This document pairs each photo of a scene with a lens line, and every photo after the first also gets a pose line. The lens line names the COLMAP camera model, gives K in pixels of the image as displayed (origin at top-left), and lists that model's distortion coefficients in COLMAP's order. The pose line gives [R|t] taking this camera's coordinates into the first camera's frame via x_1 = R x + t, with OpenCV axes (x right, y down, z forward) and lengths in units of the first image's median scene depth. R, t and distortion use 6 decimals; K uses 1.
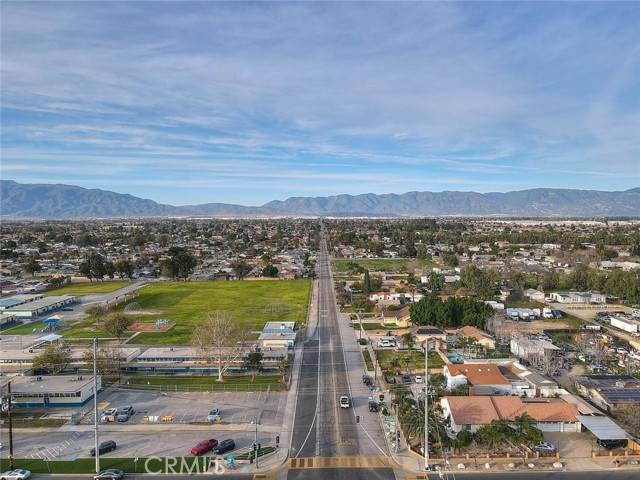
lens RADIAL K [[476.1, 0, 320.0], [0, 476.1, 240.0], [0, 0, 1]] dist [0.001174, 0.011890]
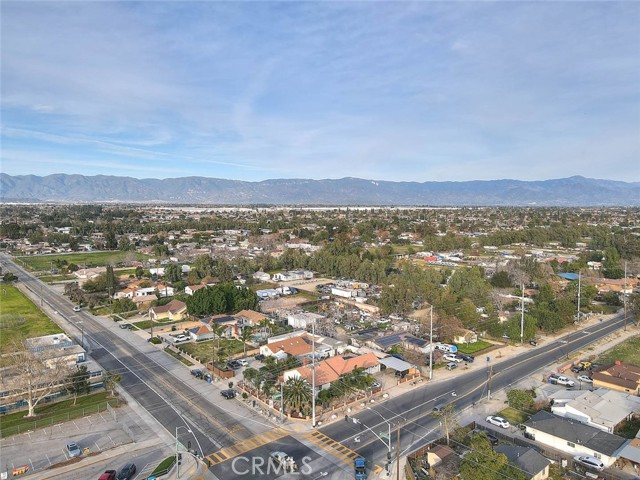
lens RADIAL K [[476.1, 0, 320.0], [0, 476.1, 240.0], [0, 0, 1]] dist [0.001174, 0.011890]
pose [[0.757493, -0.044300, 0.651339, -0.239561], [0.023818, 0.998906, 0.040239, -0.021529], [-0.652409, -0.014967, 0.757720, 0.030563]]
